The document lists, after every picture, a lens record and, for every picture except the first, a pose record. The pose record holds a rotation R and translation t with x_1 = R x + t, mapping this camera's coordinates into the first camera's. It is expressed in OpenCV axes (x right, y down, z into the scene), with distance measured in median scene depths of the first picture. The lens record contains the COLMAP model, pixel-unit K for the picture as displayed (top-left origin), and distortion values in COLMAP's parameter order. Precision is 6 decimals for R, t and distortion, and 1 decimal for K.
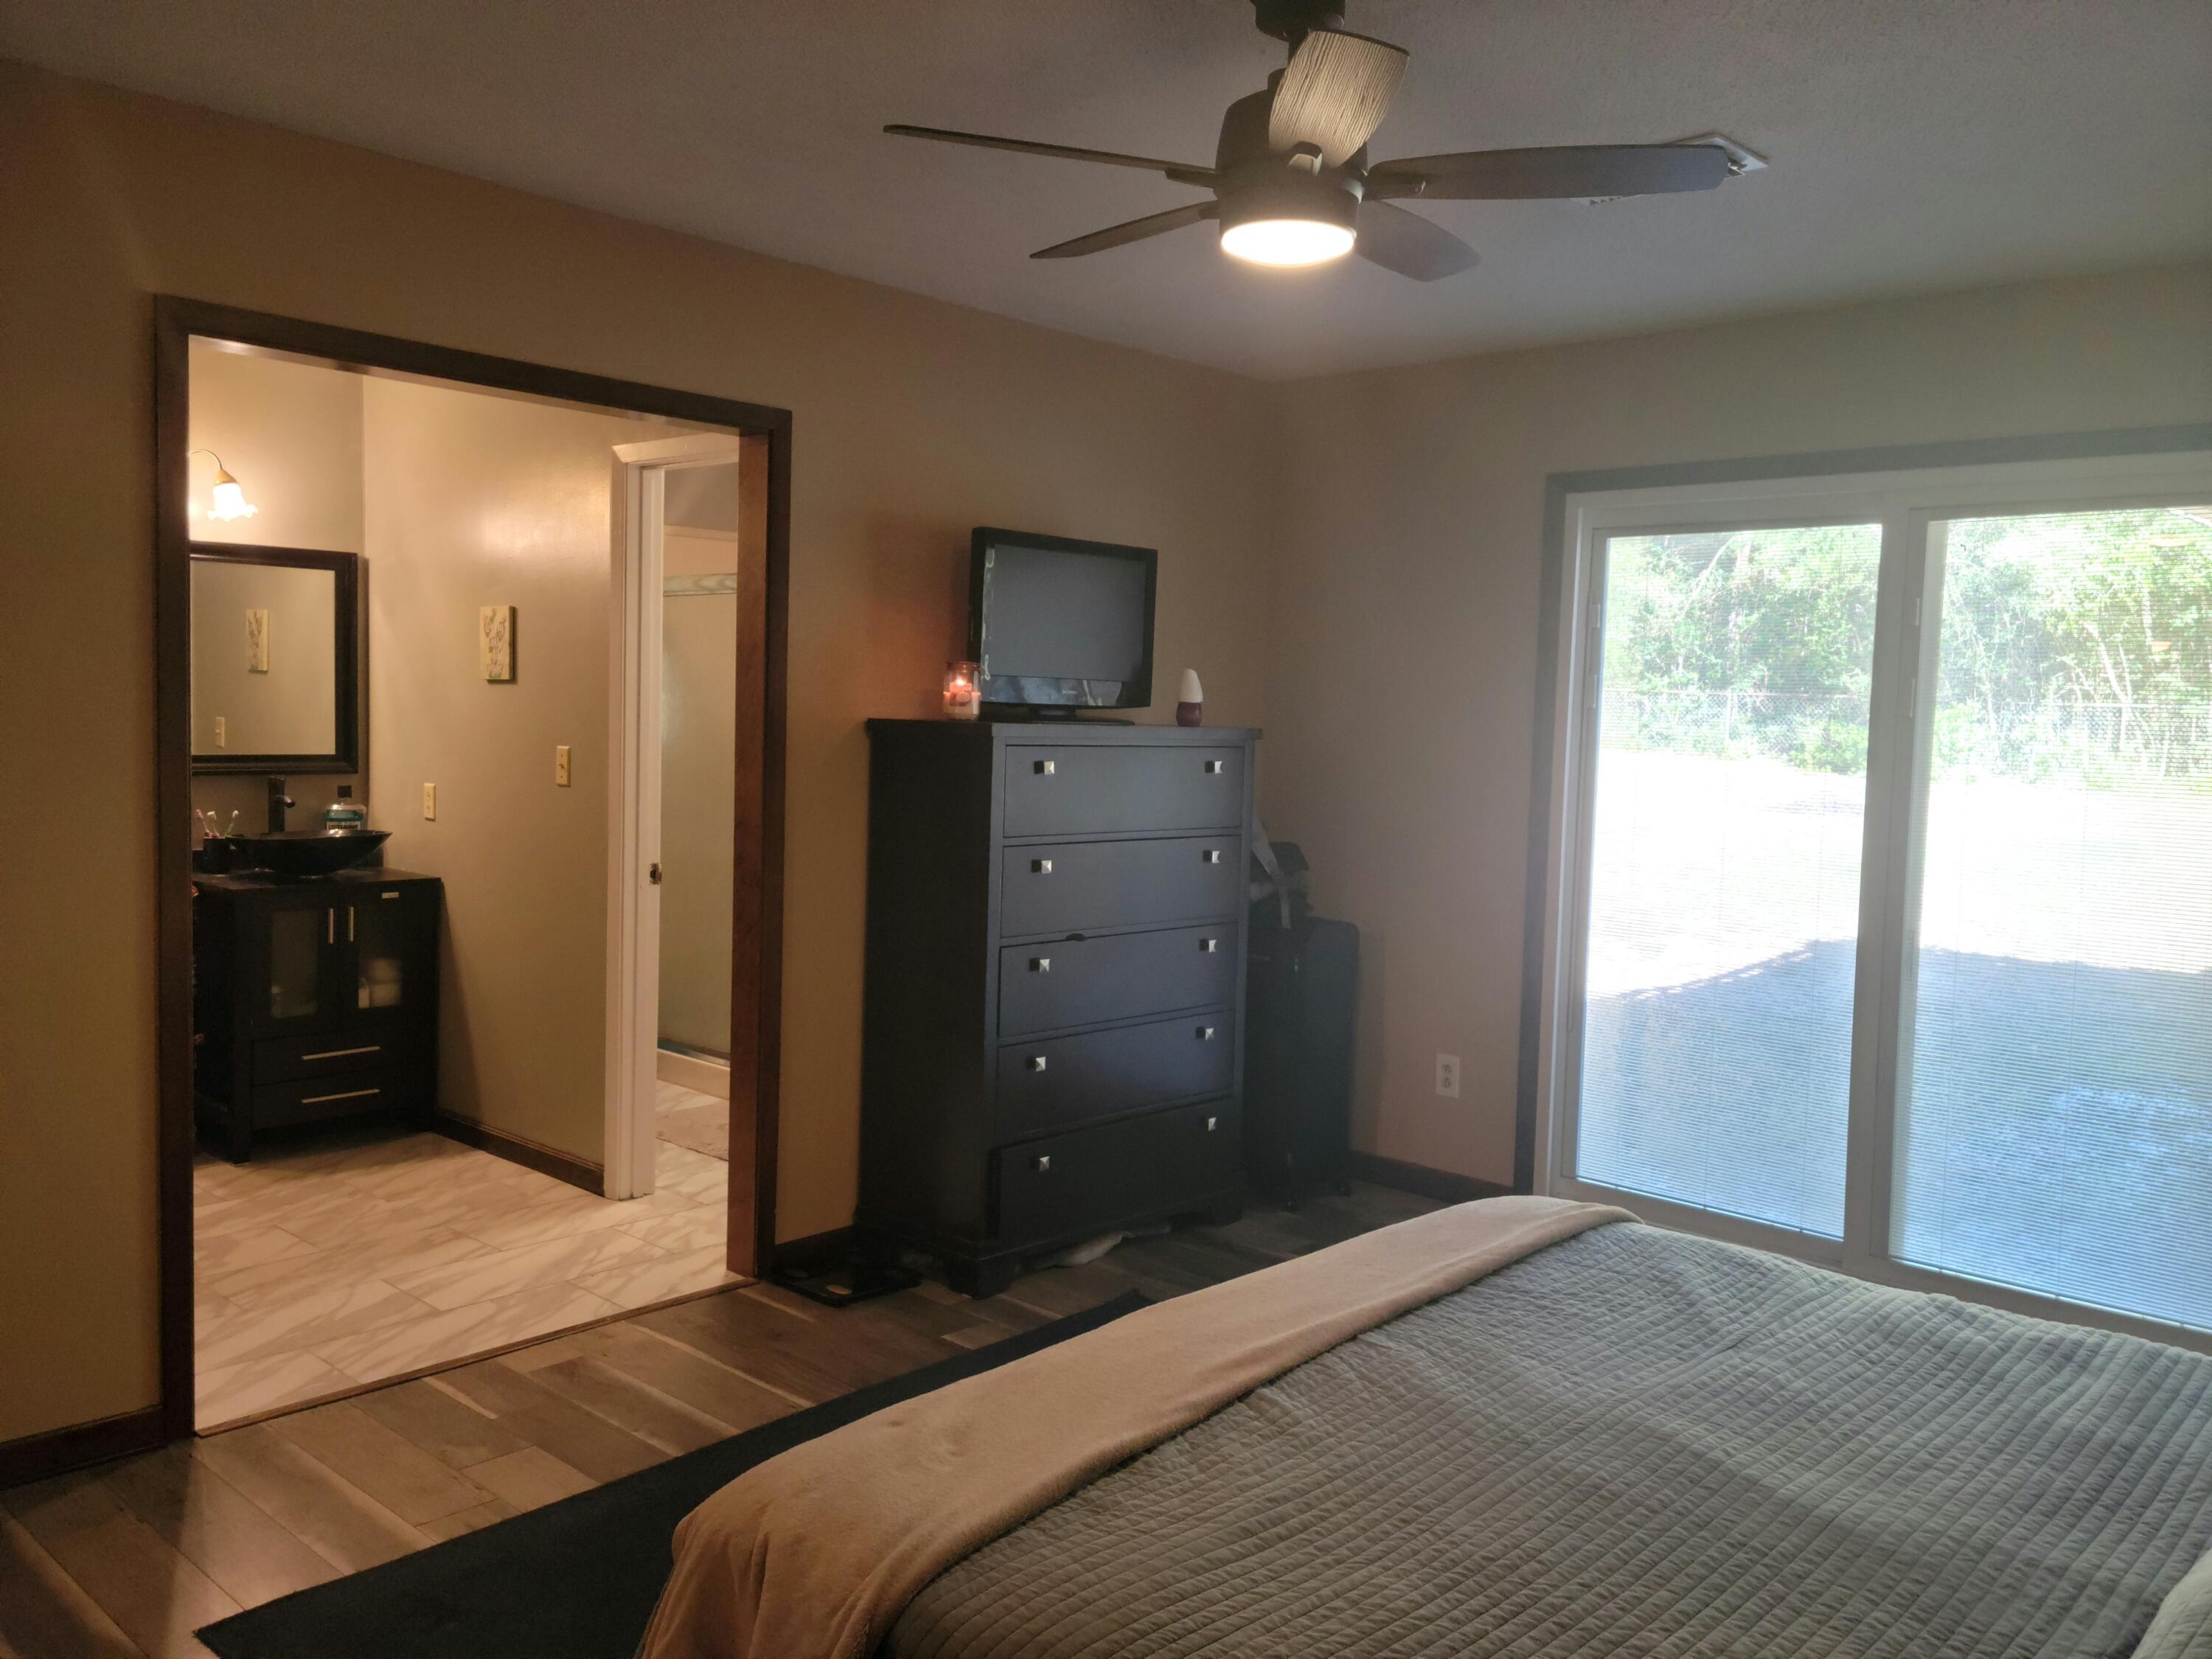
lens RADIAL K [[1740.7, 0, 1115.7], [0, 1740.7, 794.2], [0, 0, 1]] dist [0.095101, -0.097454]
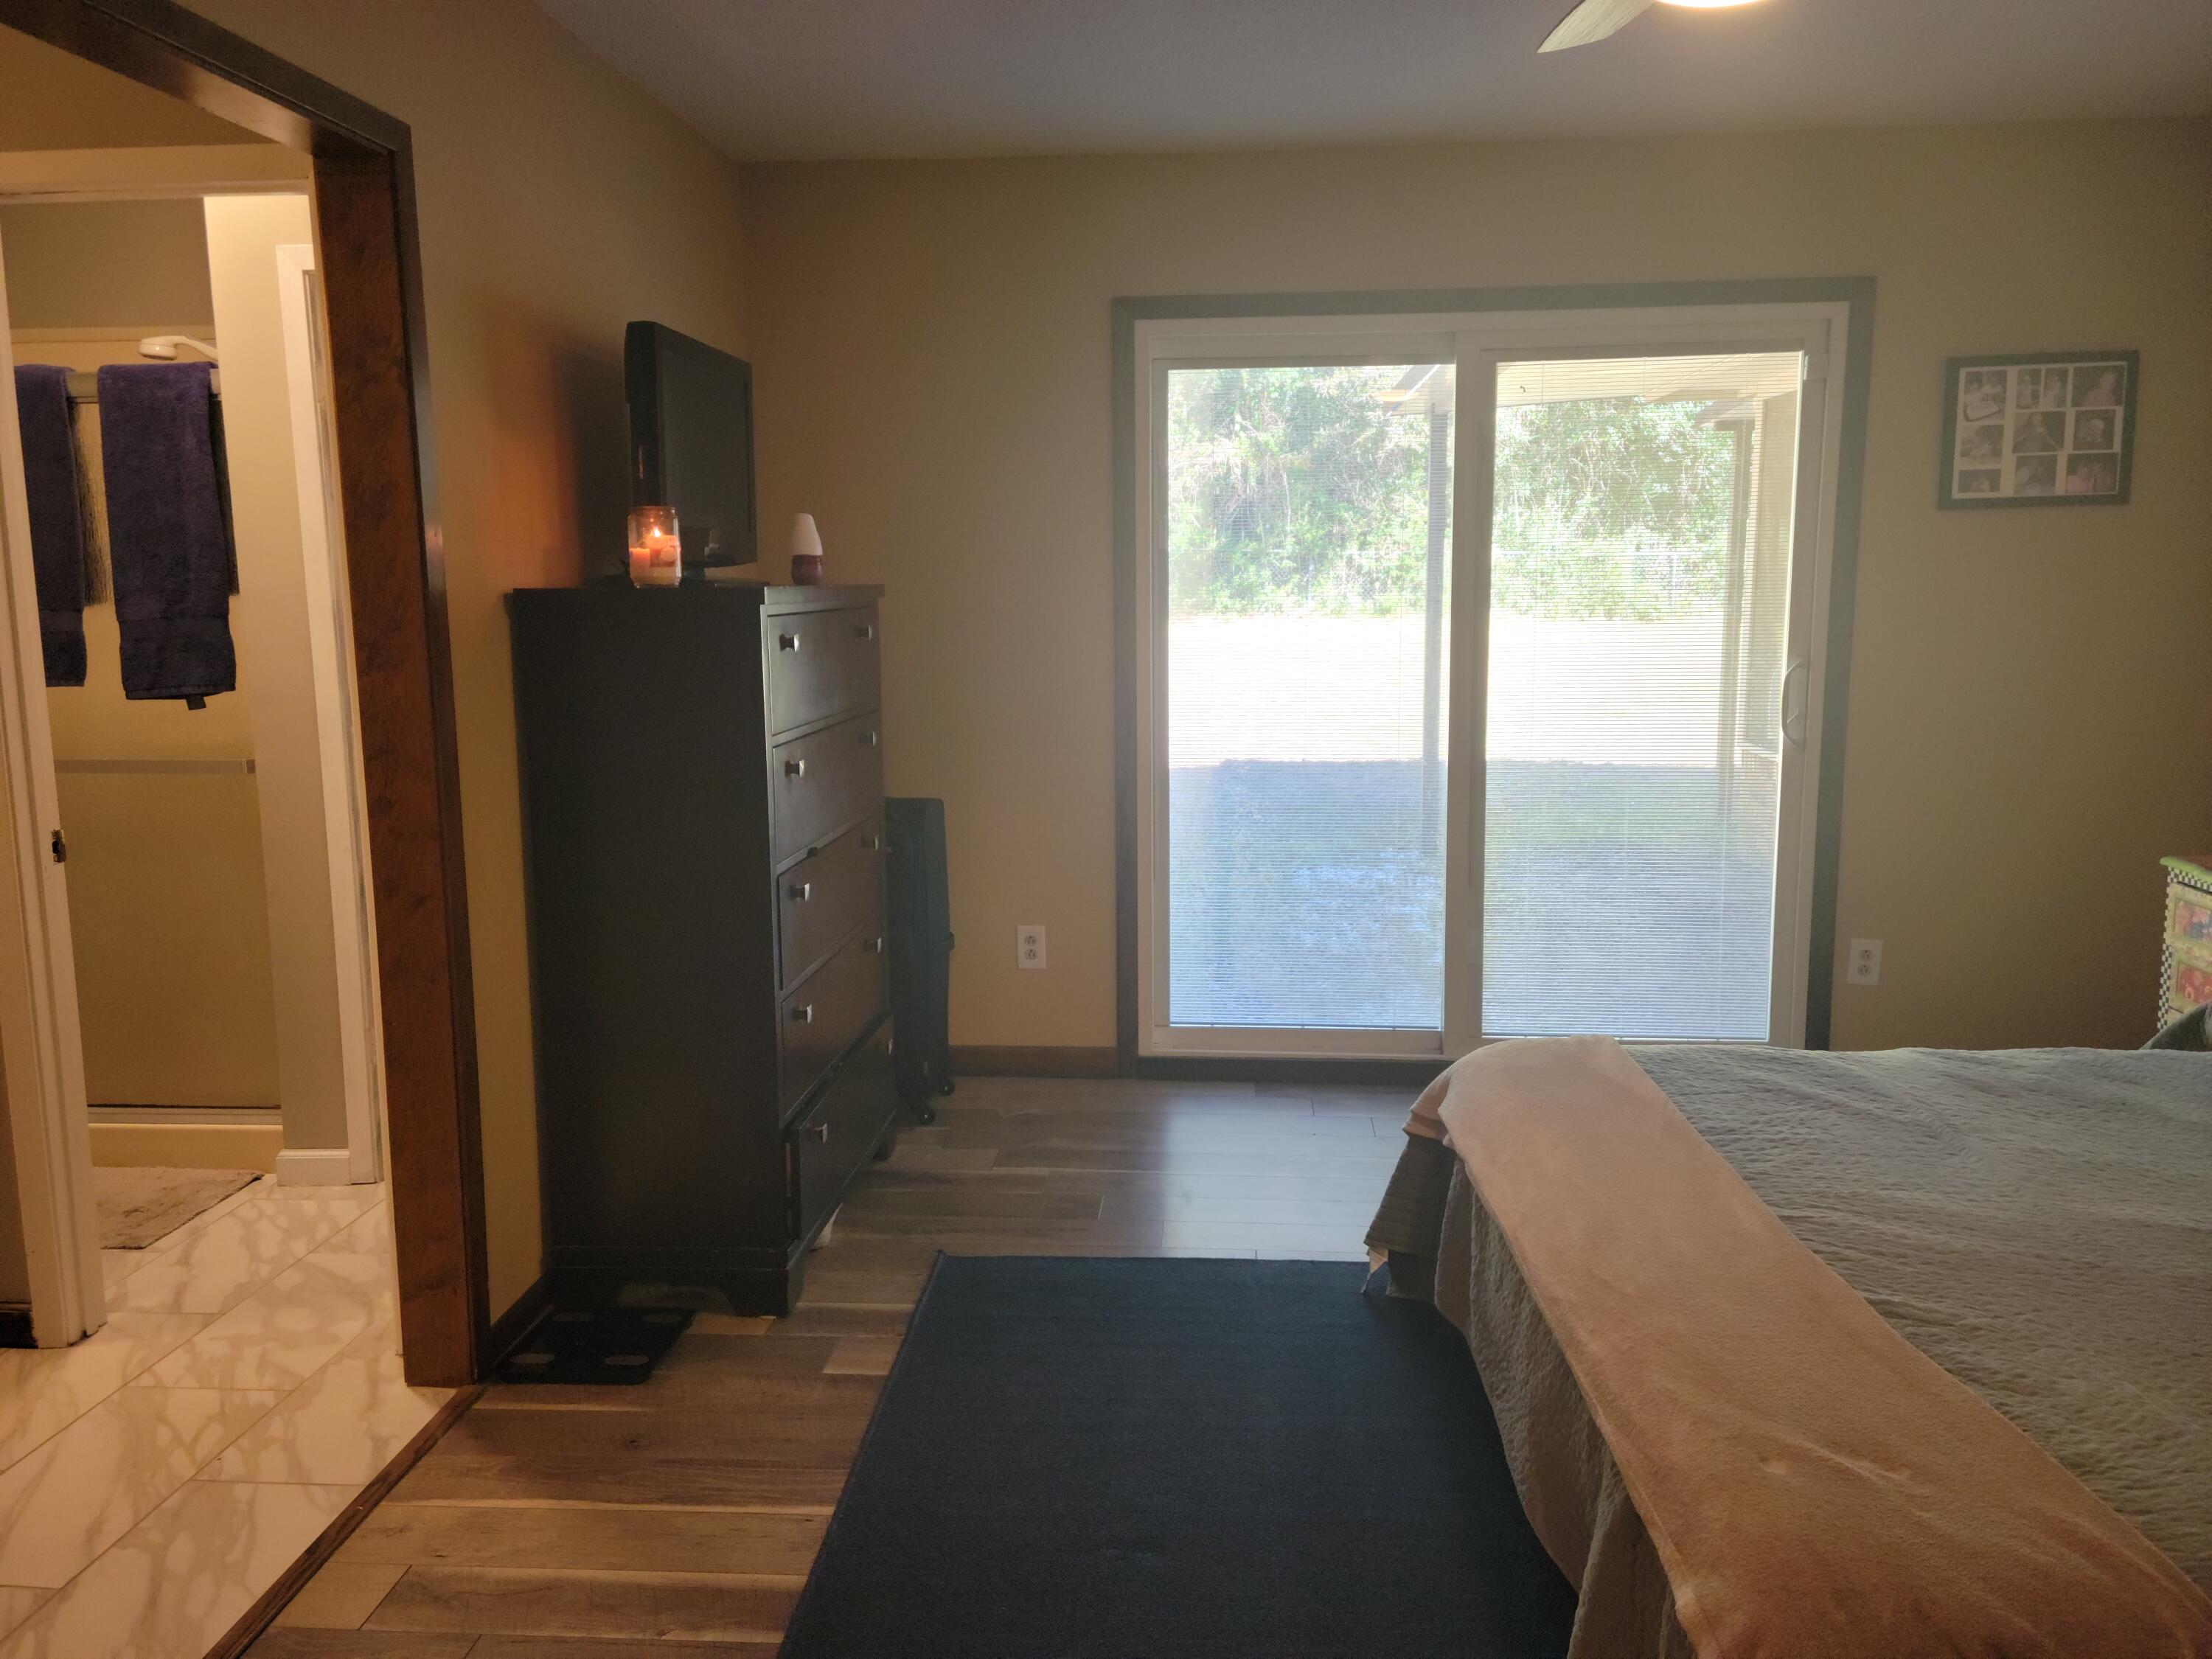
lens RADIAL K [[1740.7, 0, 1094.8], [0, 1740.7, 814.7], [0, 0, 1]] dist [0.095101, -0.097454]
pose [[0.783474, -0.120809, 0.609568, -0.404210], [0.061341, 0.991165, 0.117597, -0.021656], [-0.618389, -0.054743, 0.783963, 0.285522]]
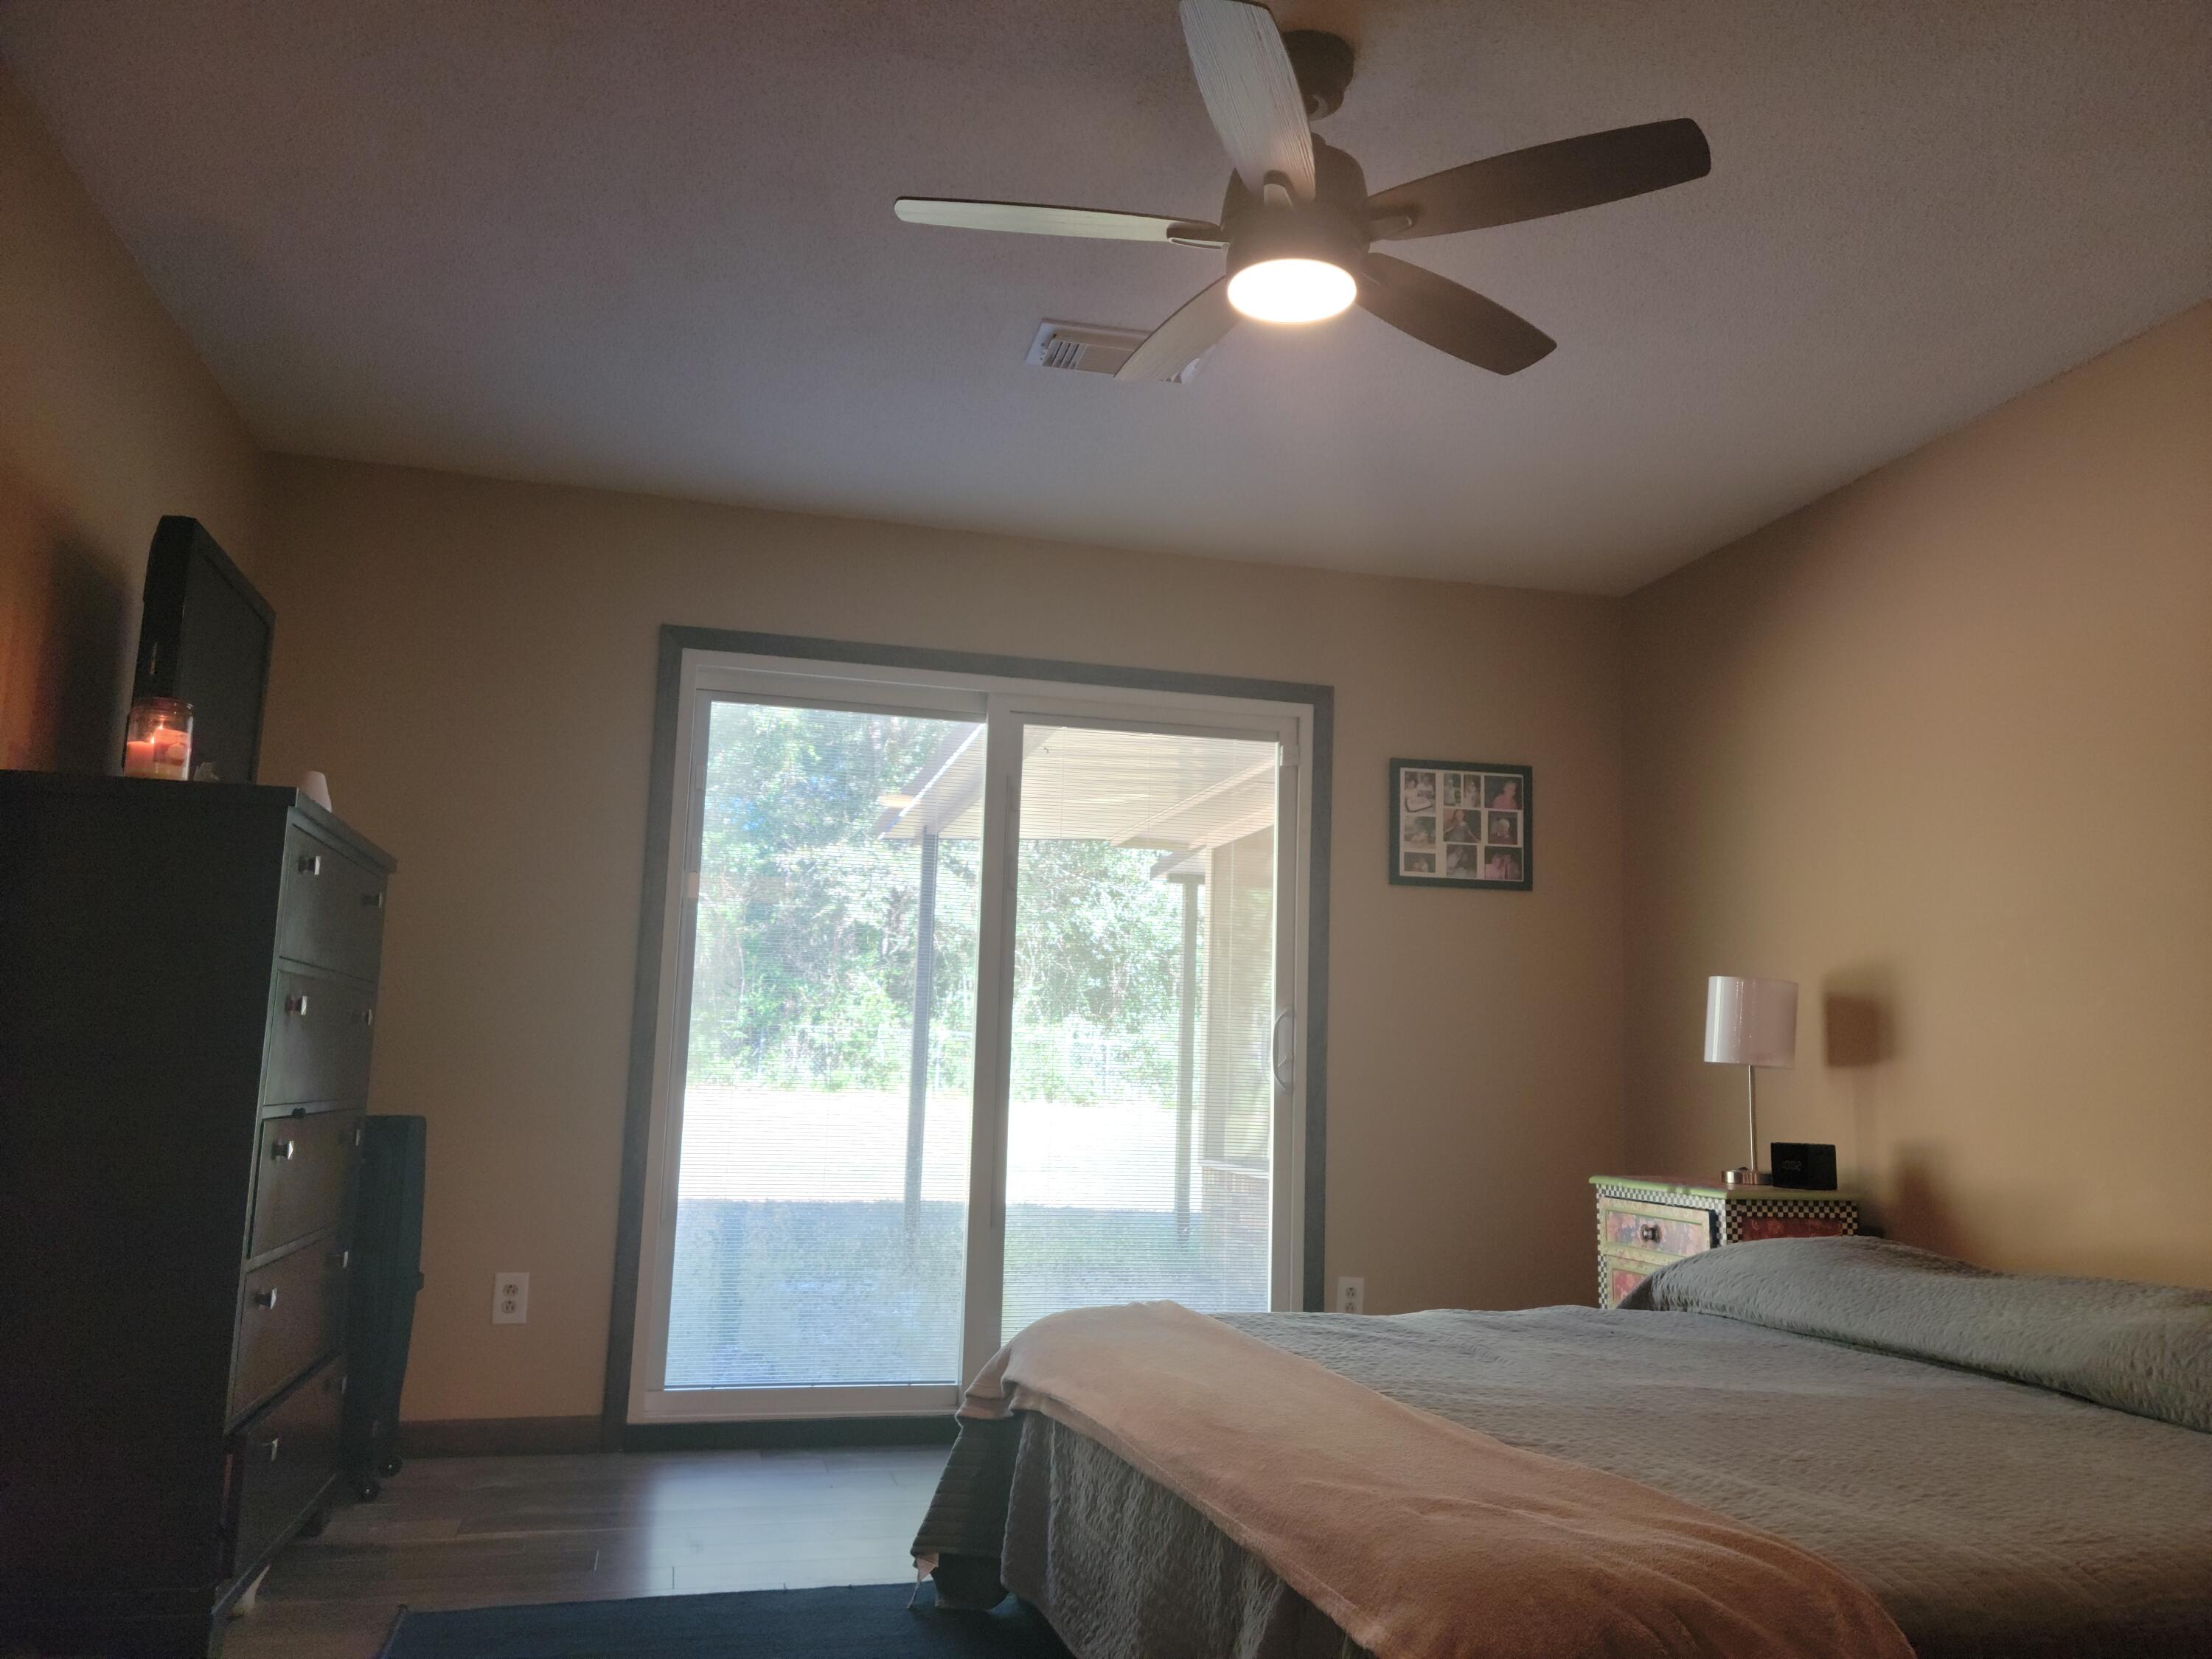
lens RADIAL K [[1740.7, 0, 1129.8], [0, 1740.7, 823.4], [0, 0, 1]] dist [0.095101, -0.097454]
pose [[0.535718, 0.110736, 0.837104, -0.447226], [0.027426, 0.988559, -0.148323, 0.080650], [-0.843952, 0.102418, 0.526551, 0.326106]]
